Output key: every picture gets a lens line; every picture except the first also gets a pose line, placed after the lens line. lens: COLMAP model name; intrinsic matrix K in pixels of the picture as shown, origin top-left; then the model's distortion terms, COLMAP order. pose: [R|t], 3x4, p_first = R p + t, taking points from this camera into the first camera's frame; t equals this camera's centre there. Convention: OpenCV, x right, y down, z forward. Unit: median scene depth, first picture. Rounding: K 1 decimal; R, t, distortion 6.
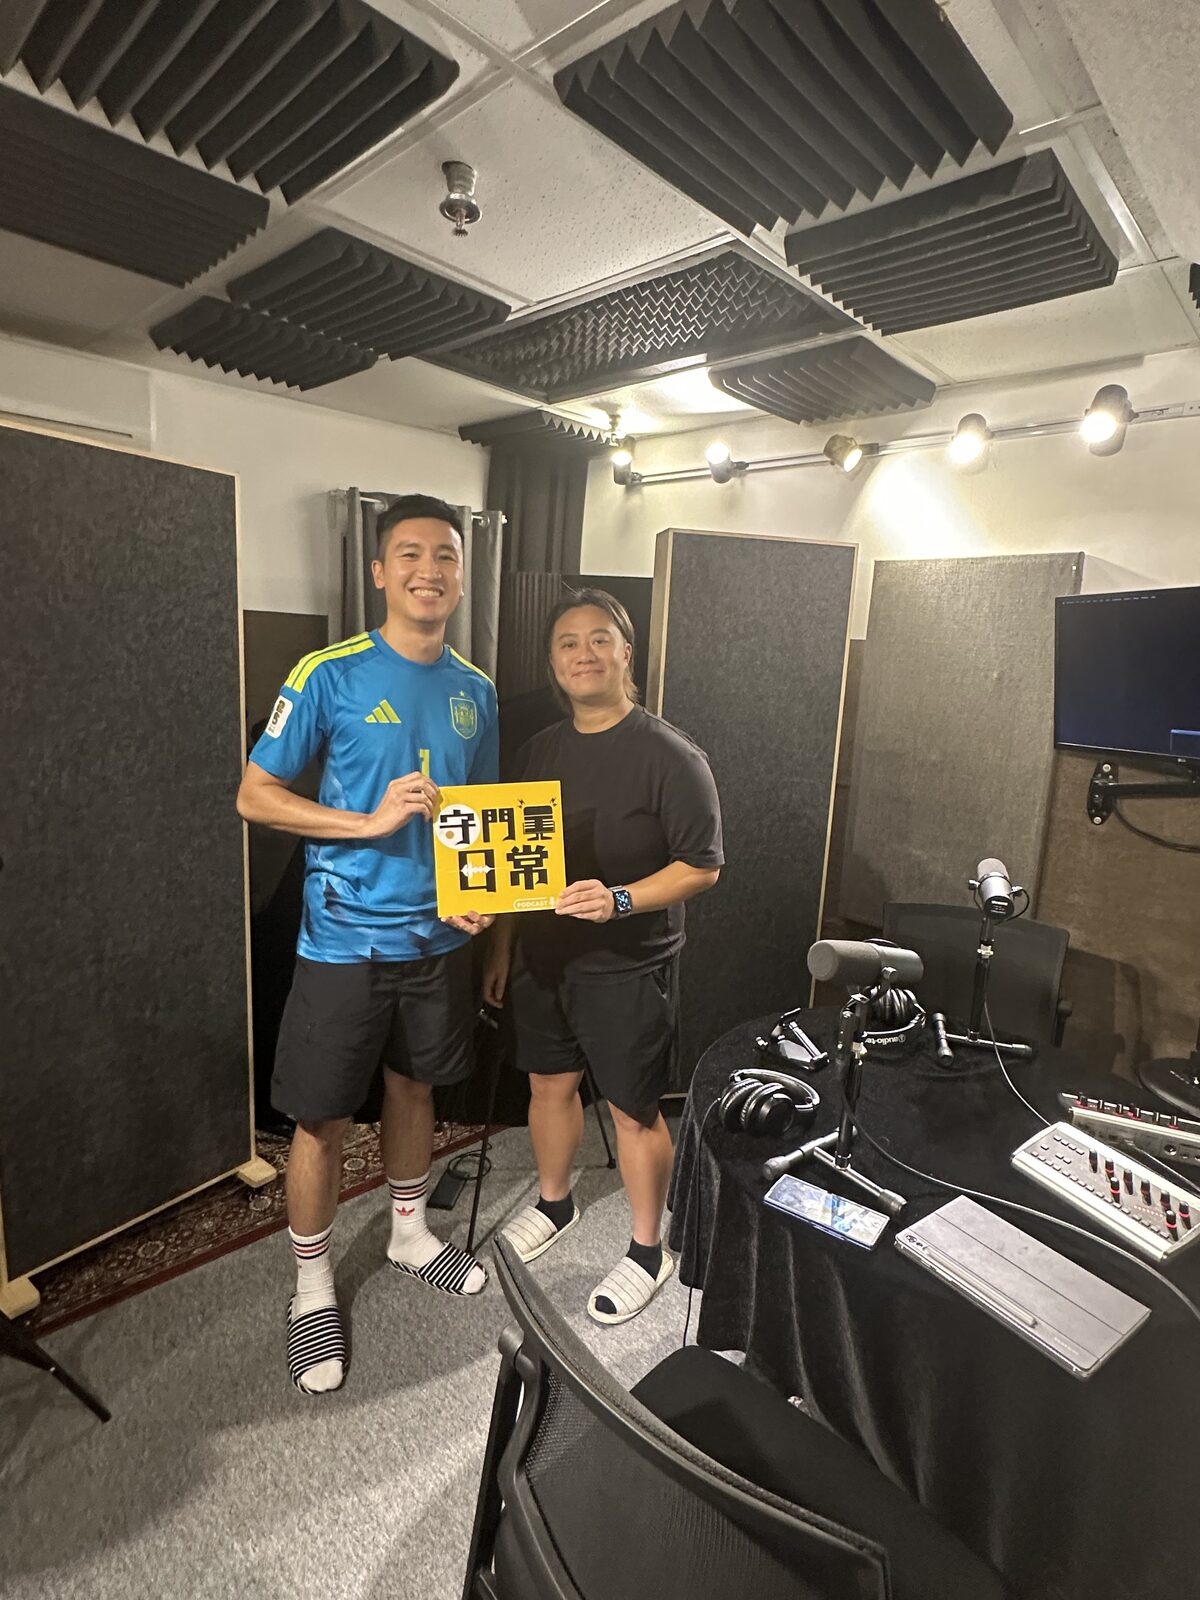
lens RADIAL K [[836.7, 0, 600.0], [0, 836.7, 800.0], [0, 0, 1]] dist [-0.001226, -0.000797]
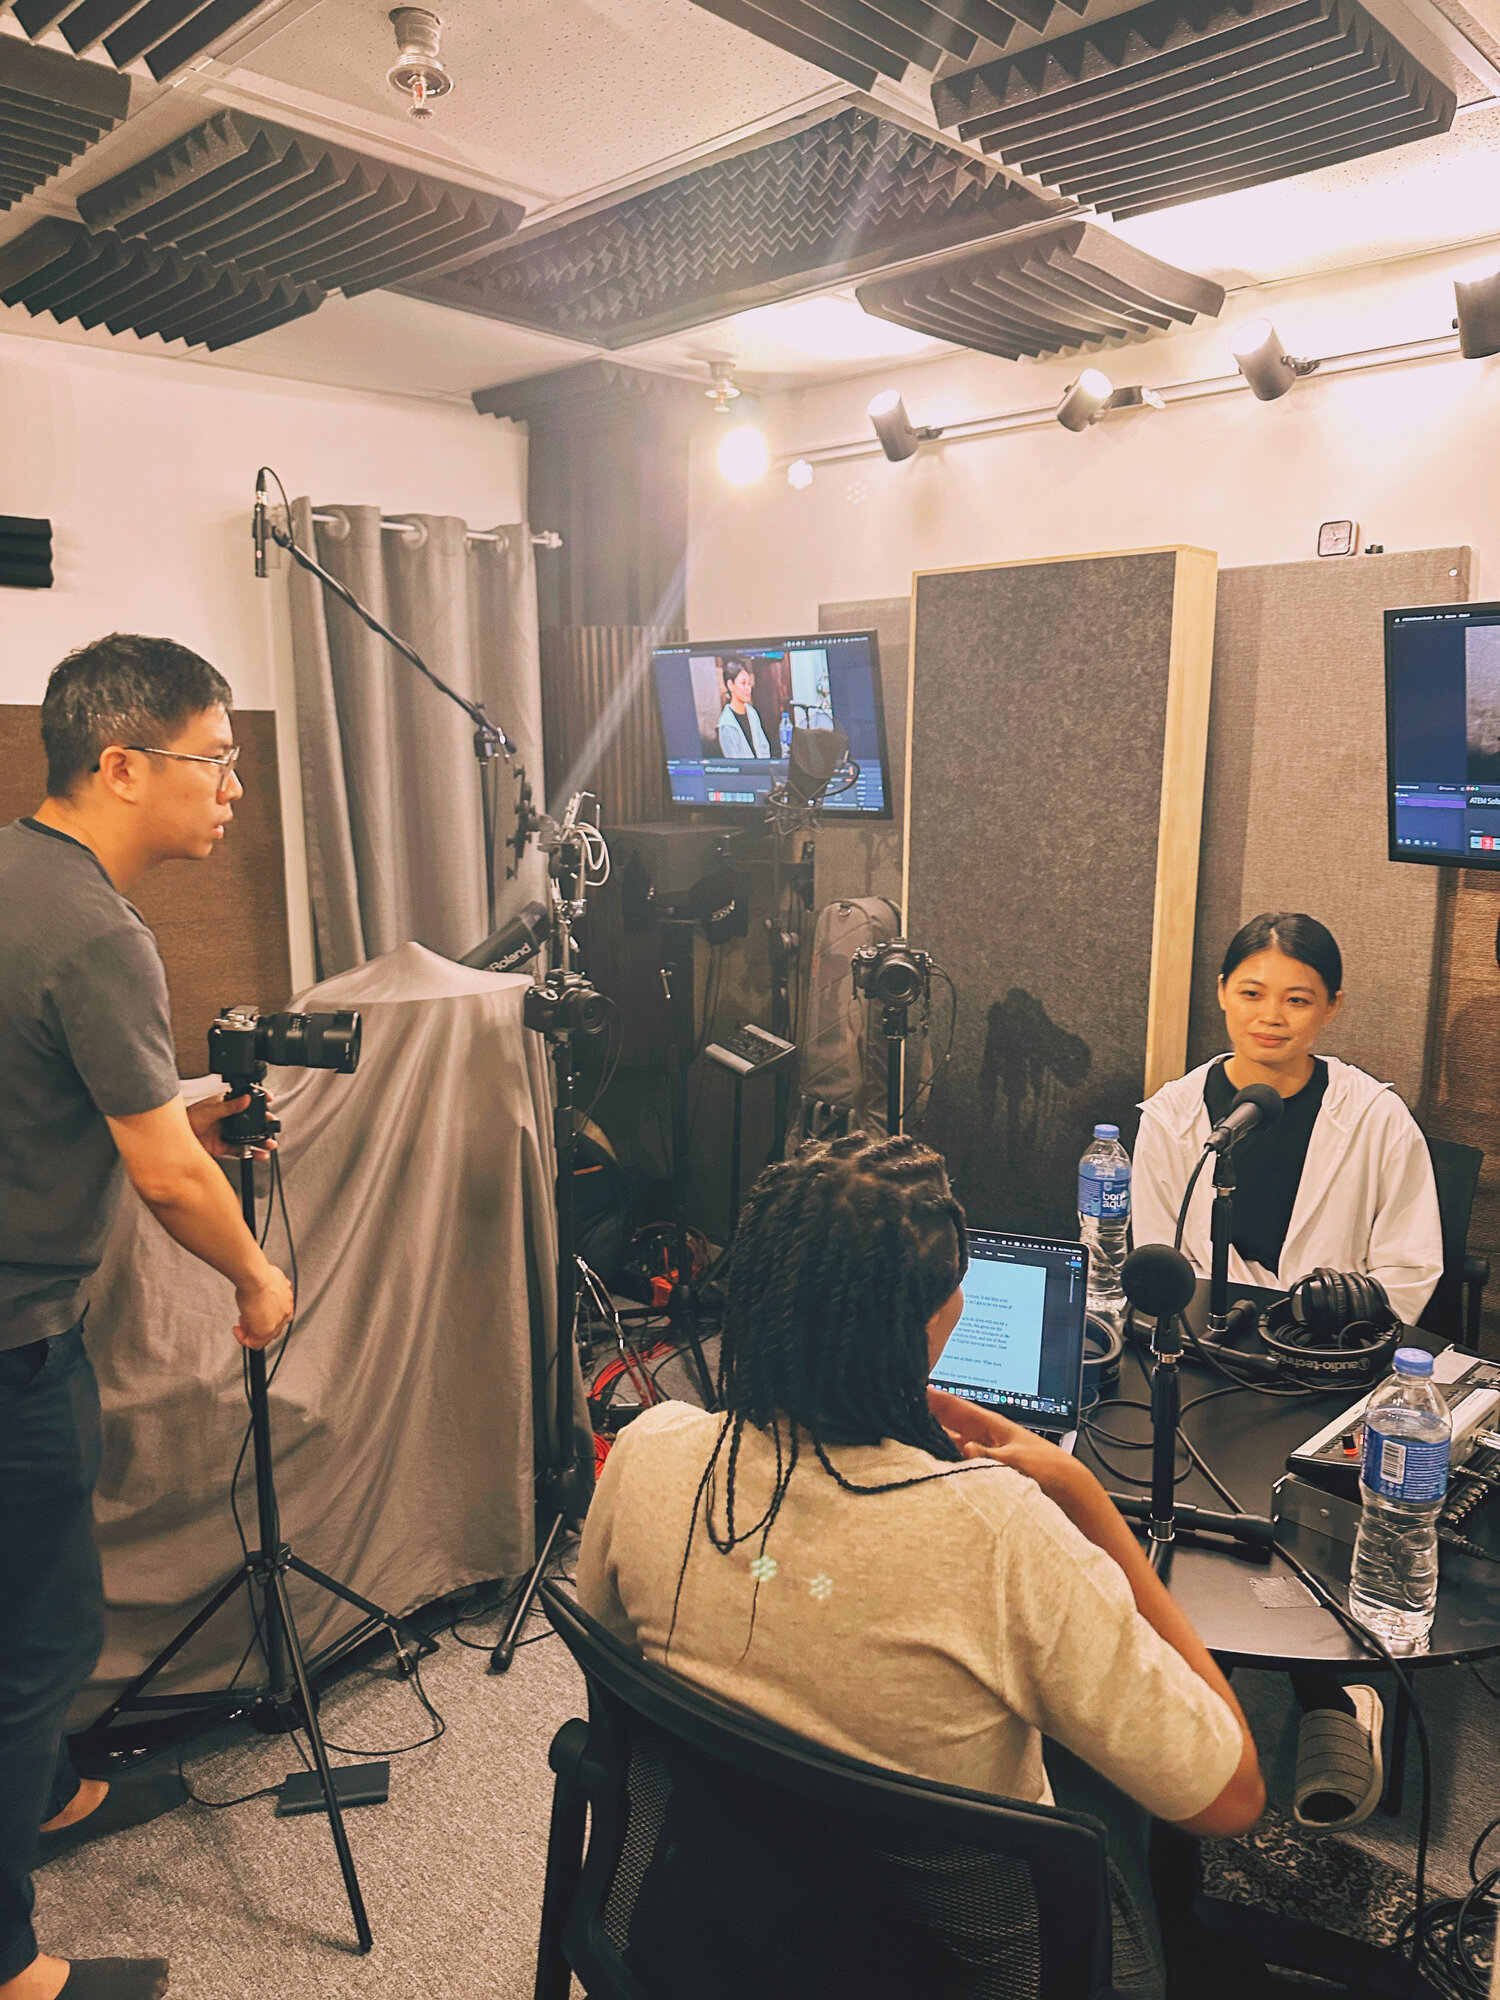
lens RADIAL K [[1437.0, 0, 765.5], [0, 1437.0, 1004.8], [0, 0, 1]] dist [-0.004391, -0.006433]
pose [[0.998759, -0.048596, -0.010875, 0.055313], [0.048602, 0.998818, 0.000248, 0.019653], [0.010850, -0.000776, 0.999941, -0.078164]]
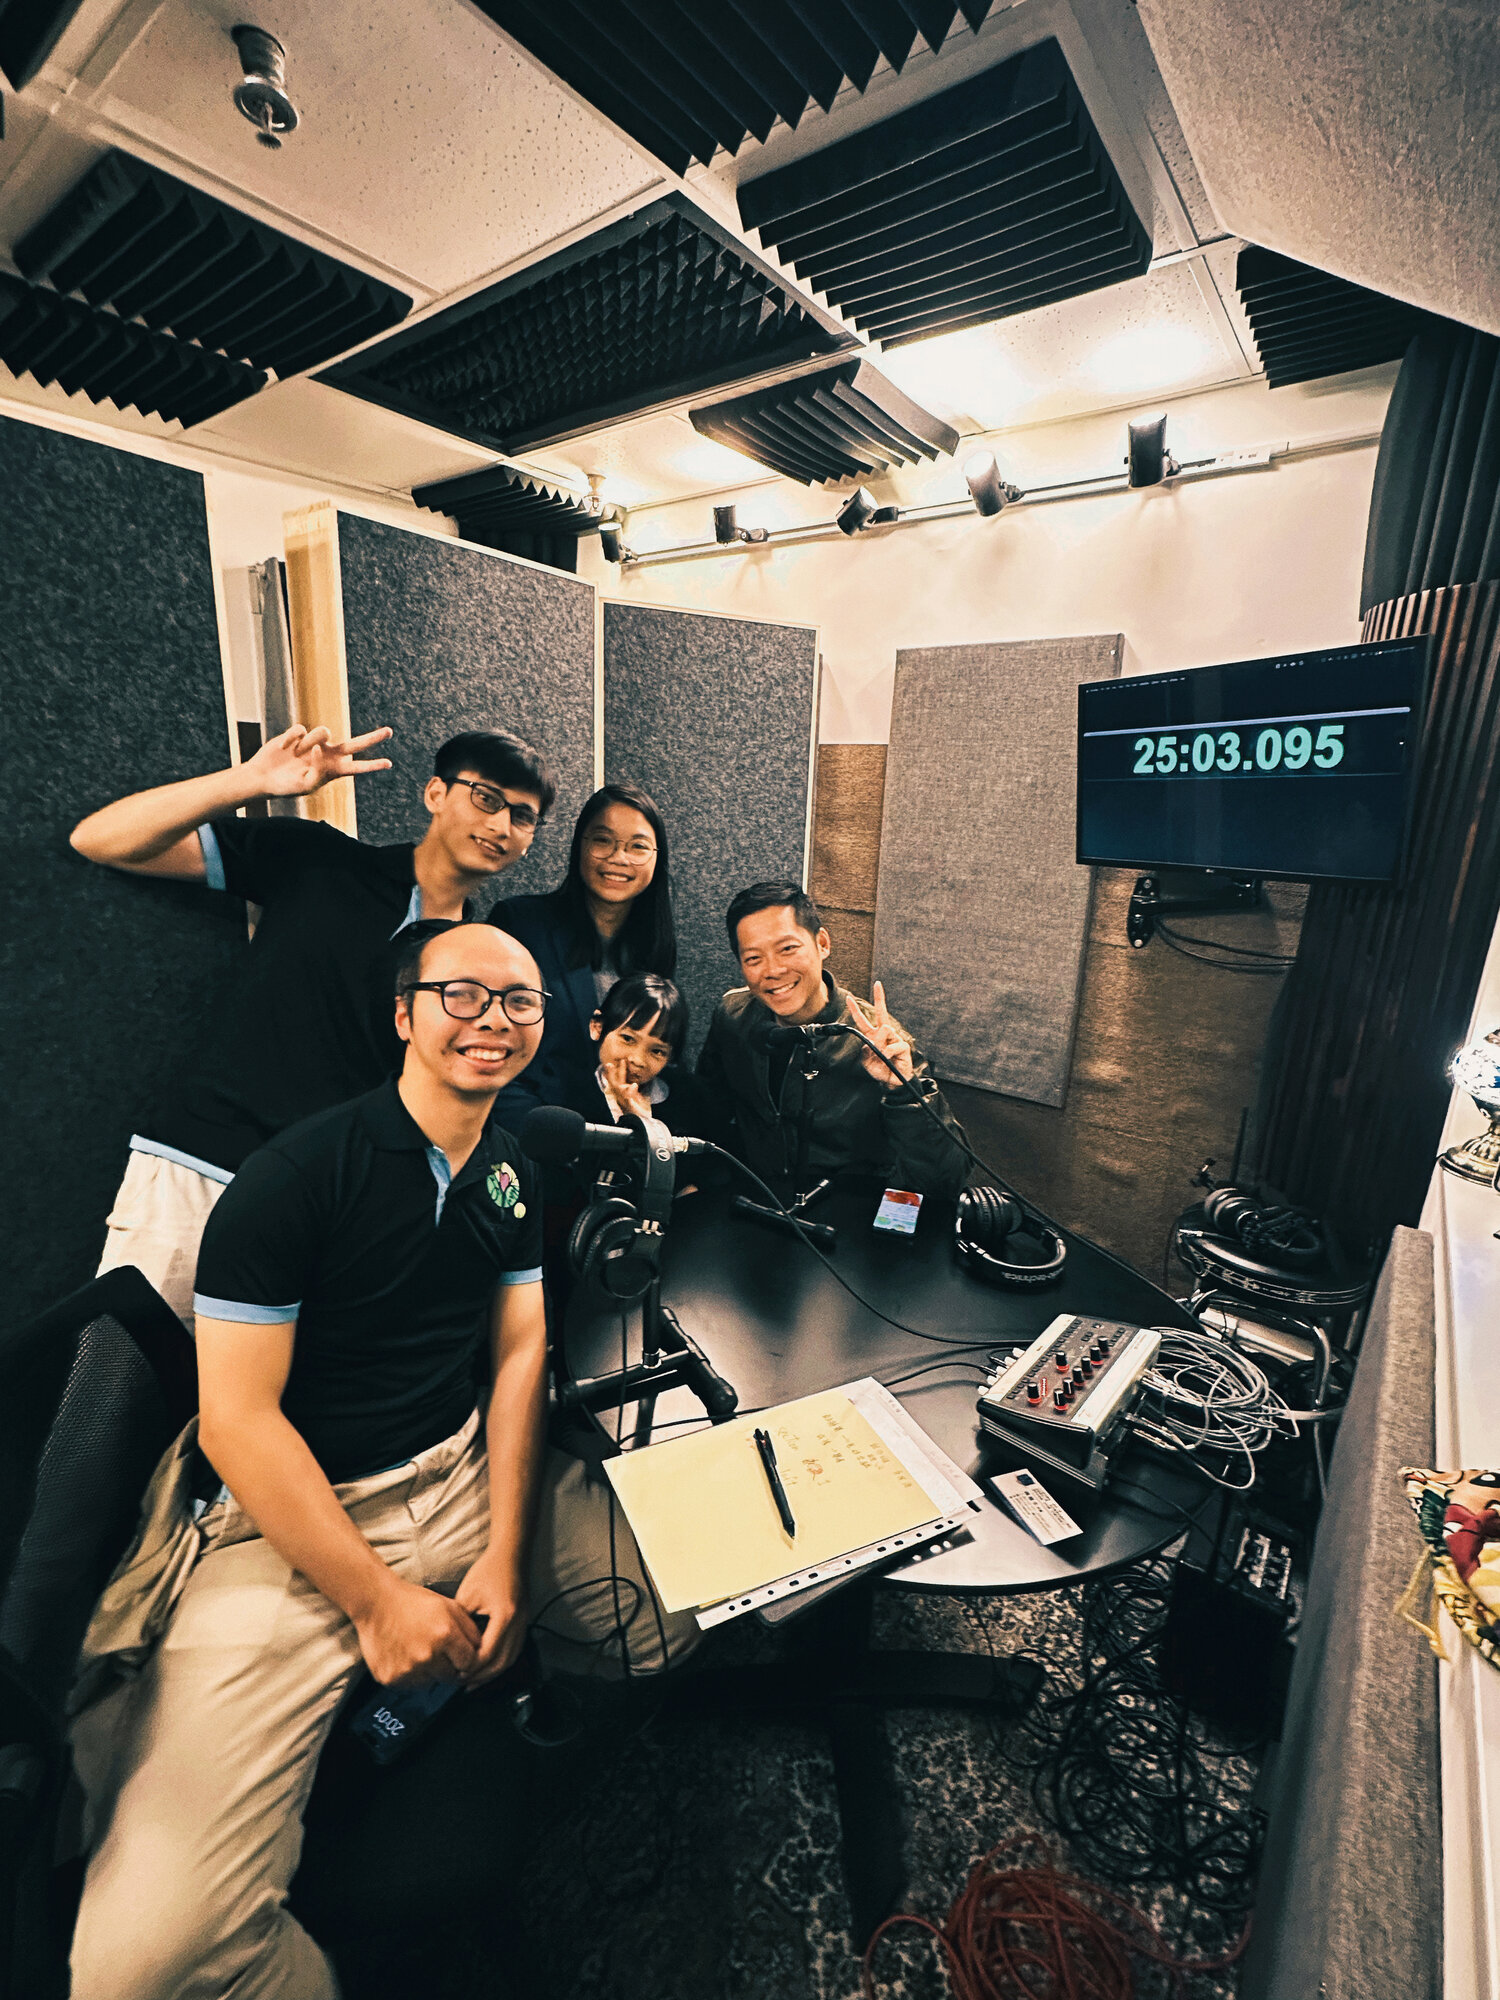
lens RADIAL K [[868.8, 0, 750.8], [0, 868.8, 995.7], [0, 0, 1]] dist [0.000182, 0.000016]
pose [[0.995018, -0.034087, 0.093682, 0.103634], [0.027826, 0.997342, 0.067347, 0.007168], [-0.095728, -0.064404, 0.993322, 0.125814]]
